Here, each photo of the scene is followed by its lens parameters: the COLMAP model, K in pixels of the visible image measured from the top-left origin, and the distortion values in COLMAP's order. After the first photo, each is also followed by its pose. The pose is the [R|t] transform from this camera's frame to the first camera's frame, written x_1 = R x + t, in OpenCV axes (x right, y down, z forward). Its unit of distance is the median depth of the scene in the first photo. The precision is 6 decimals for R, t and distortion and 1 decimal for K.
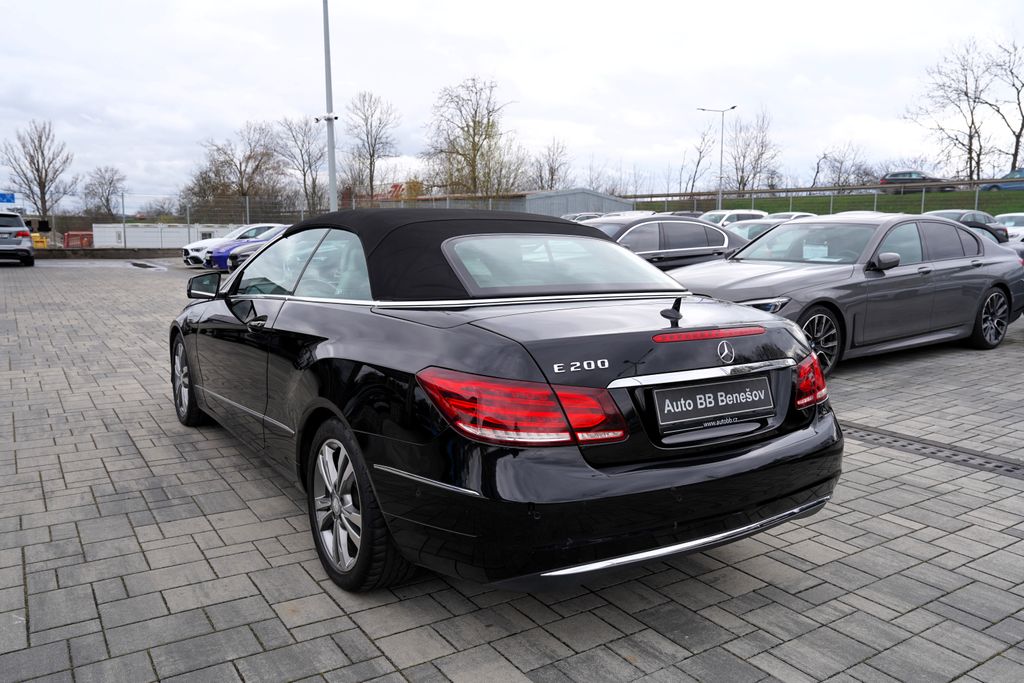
lens RADIAL K [[784.0, 0, 517.1], [0, 784.0, 305.8], [0, 0, 1]] dist [-0.083010, 0.099501]
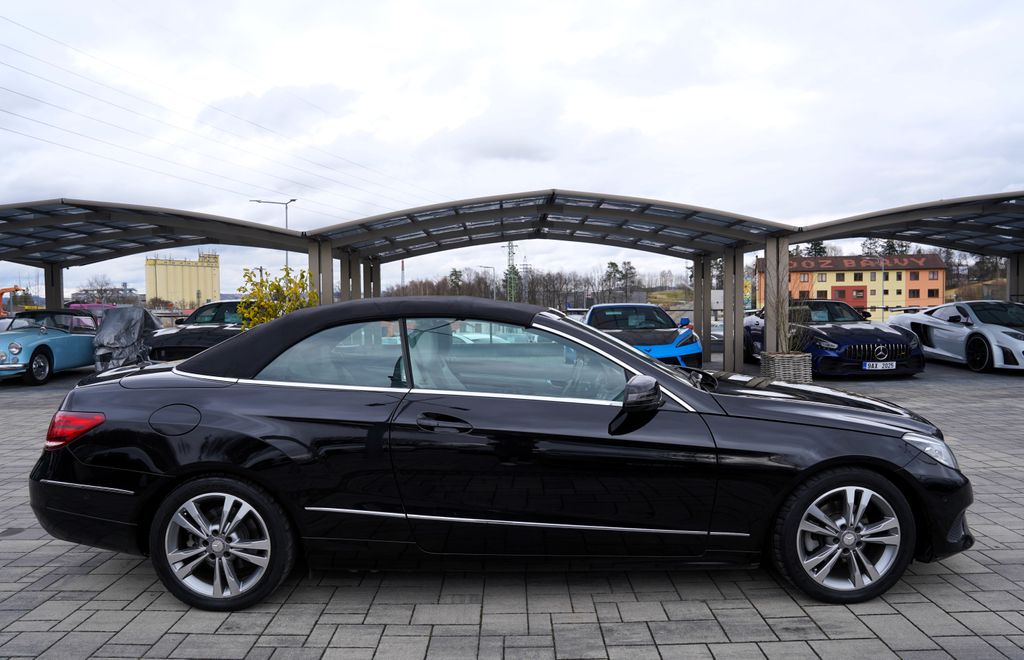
lens RADIAL K [[704.4, 0, 512.3], [0, 704.4, 310.5], [0, 0, 1]] dist [-0.108071, 0.074961]
pose [[-0.550015, 0.004103, -0.835145, 0.728195], [-0.074412, 0.995770, 0.053899, -0.179022], [0.831833, 0.091790, -0.547383, 1.784733]]
